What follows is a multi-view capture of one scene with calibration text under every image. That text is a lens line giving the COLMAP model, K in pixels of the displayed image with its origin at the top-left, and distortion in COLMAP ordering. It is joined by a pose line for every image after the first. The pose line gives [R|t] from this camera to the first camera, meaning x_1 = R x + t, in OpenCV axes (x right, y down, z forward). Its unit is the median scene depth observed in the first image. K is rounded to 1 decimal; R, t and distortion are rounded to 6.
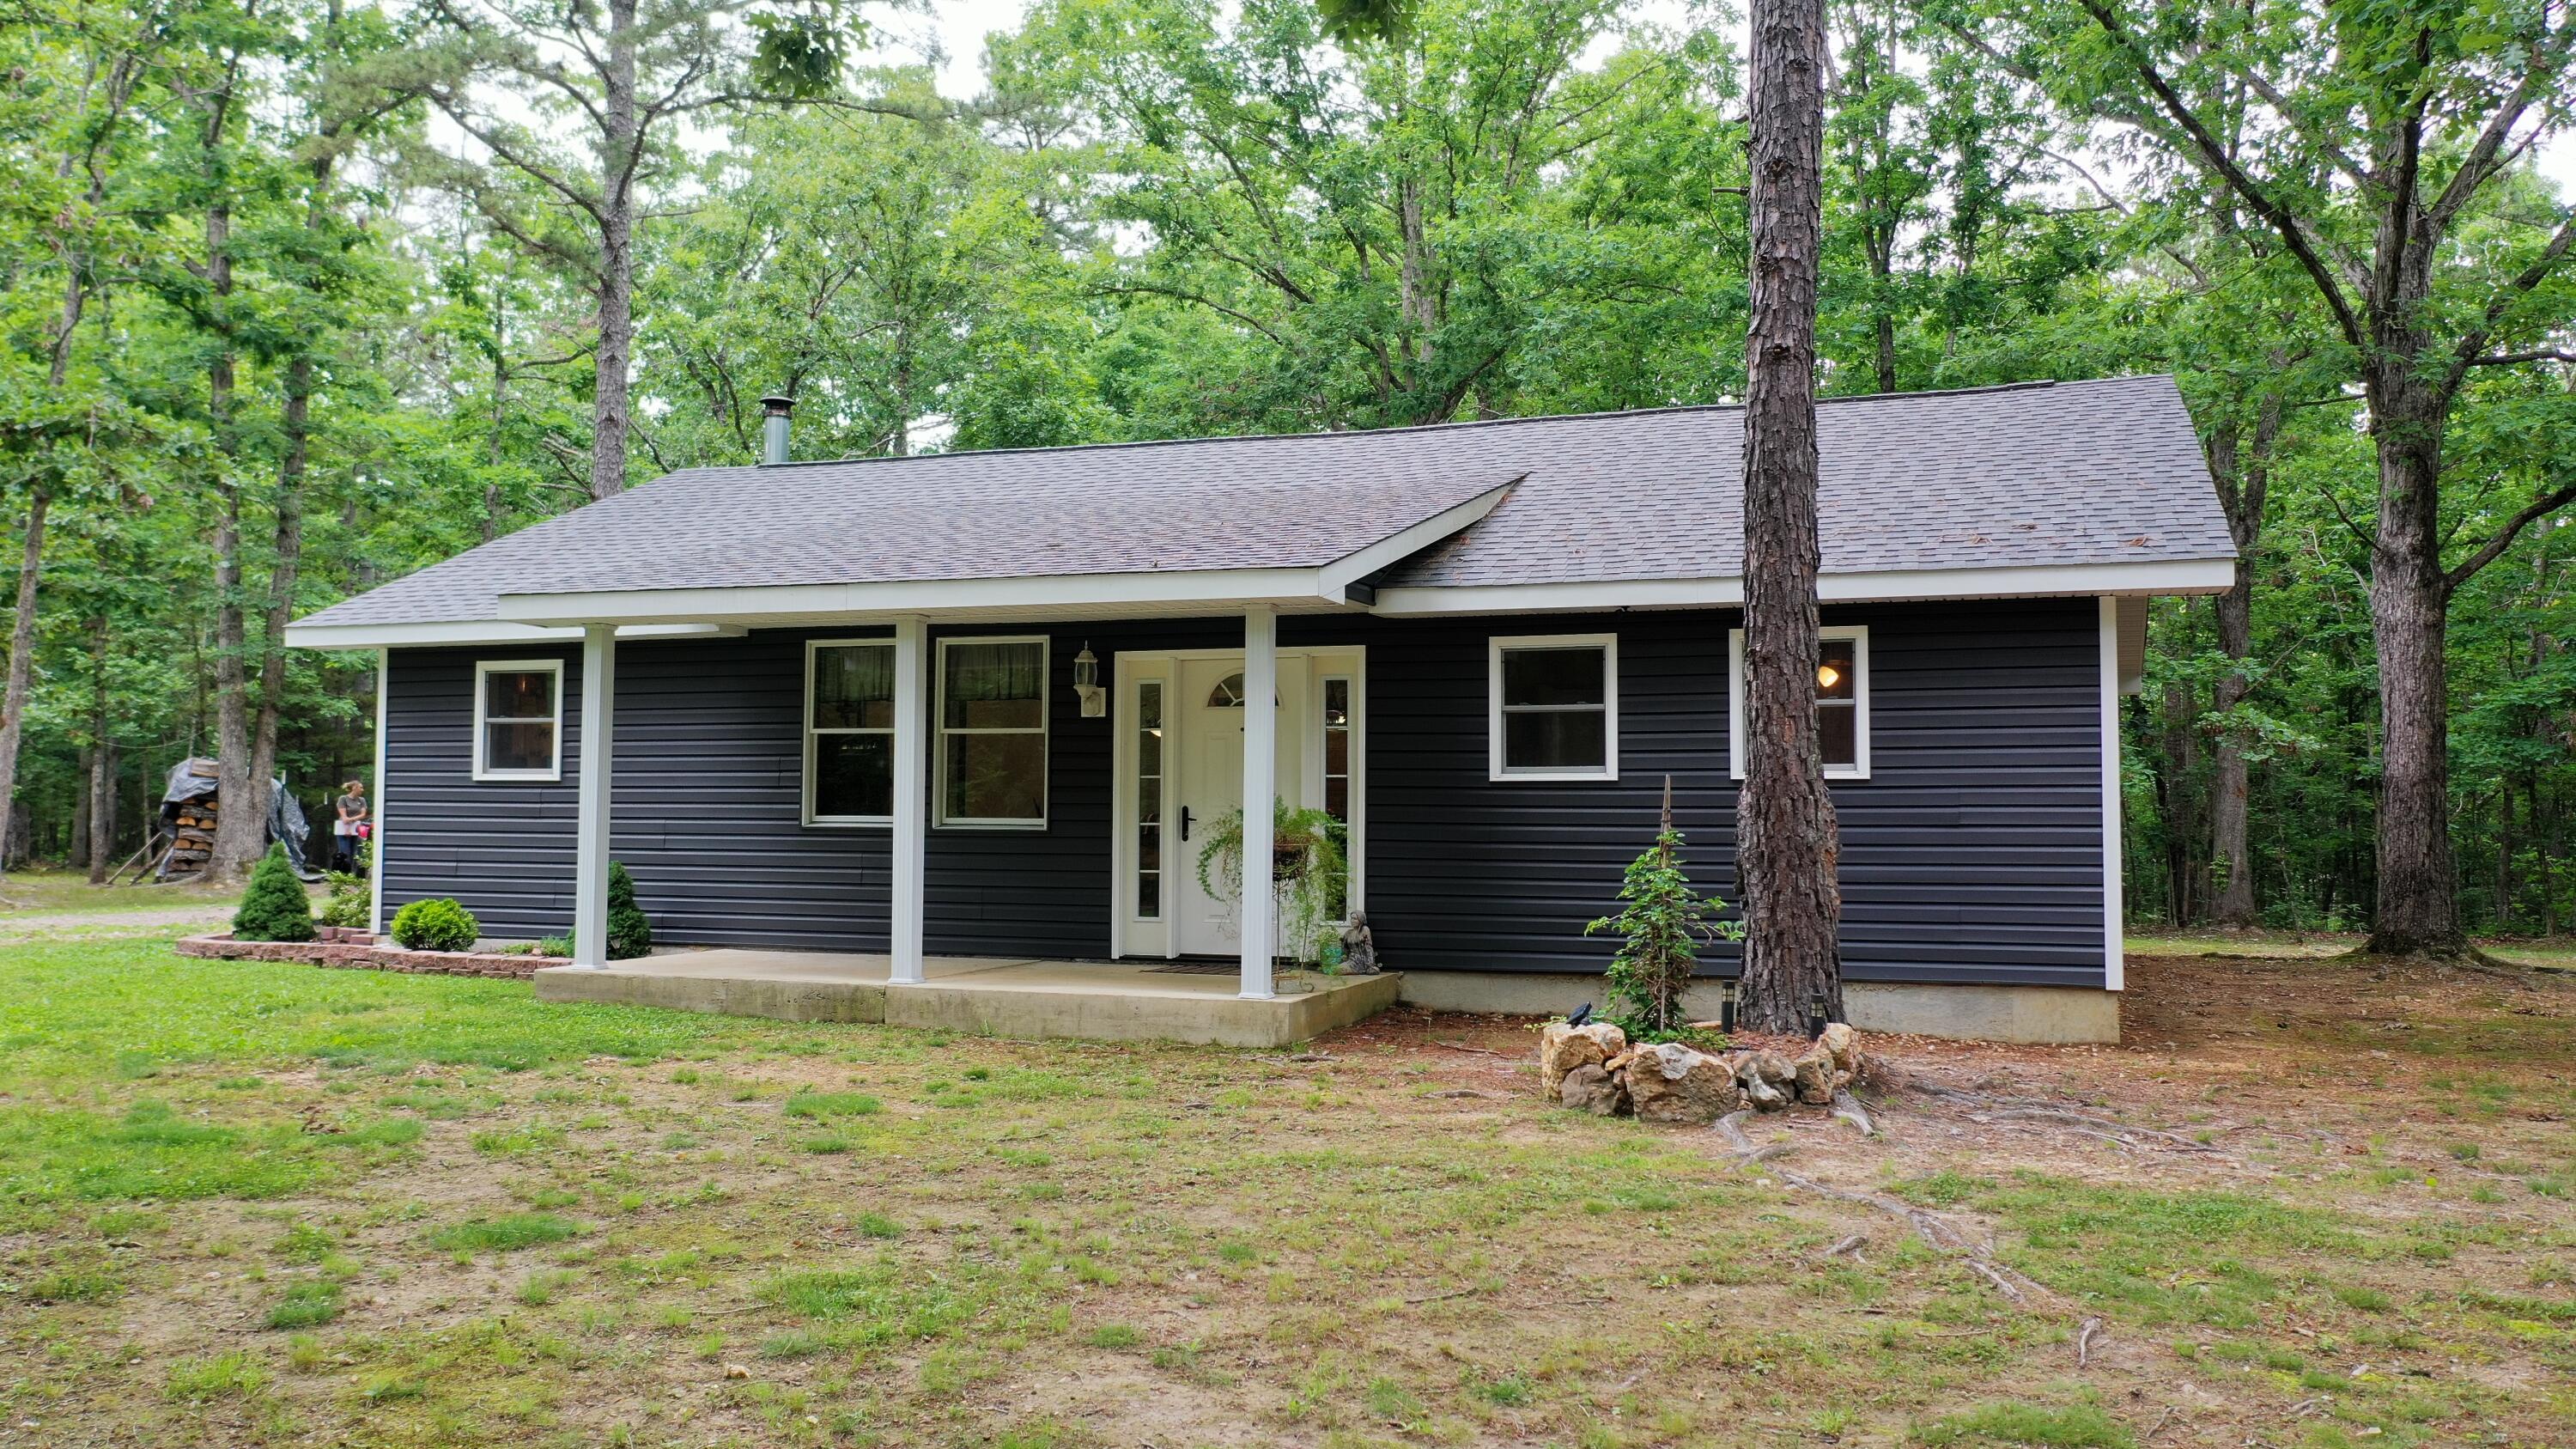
lens RADIAL K [[2037.9, 0, 1288.0], [0, 2037.9, 724.5], [0, 0, 1]] dist [0.011385, 0.003244]
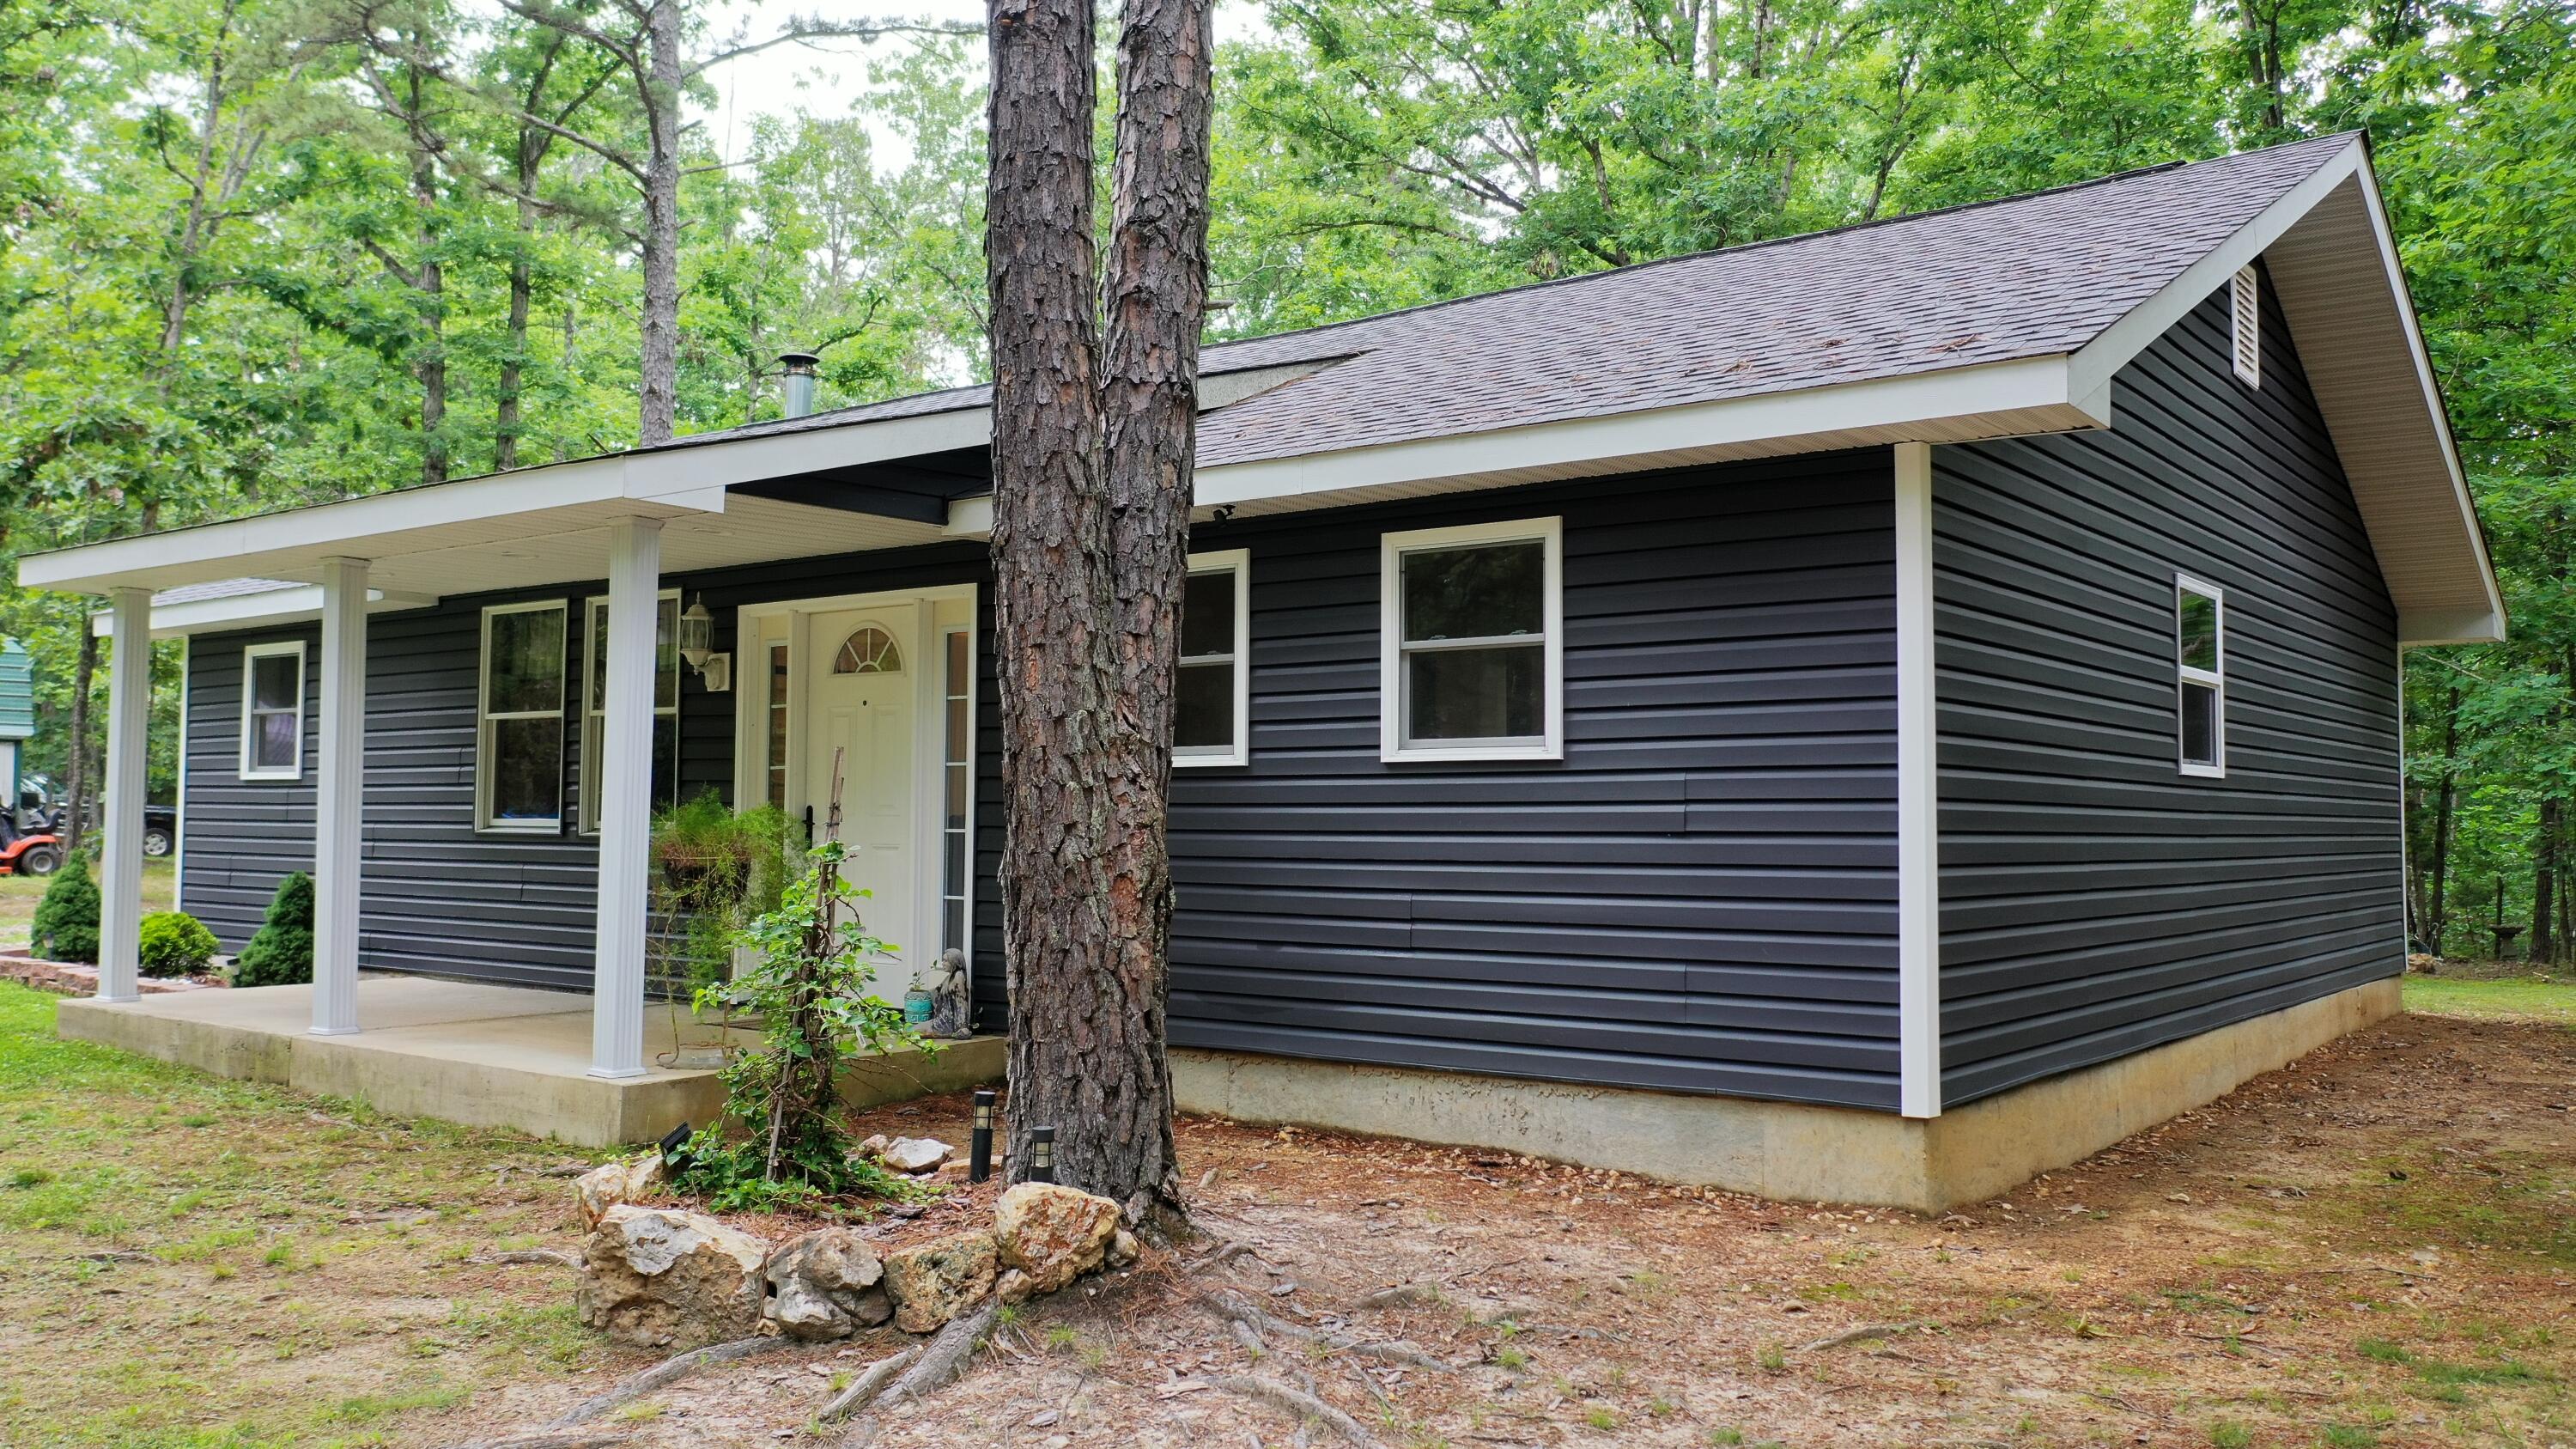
lens RADIAL K [[2037.9, 0, 1288.0], [0, 2037.9, 724.5], [0, 0, 1]] dist [0.011385, 0.003244]
pose [[0.953174, -0.013490, -0.302123, 0.345381], [0.012215, 0.999907, -0.006110, 0.016369], [0.302177, 0.002133, 0.953249, 0.327637]]
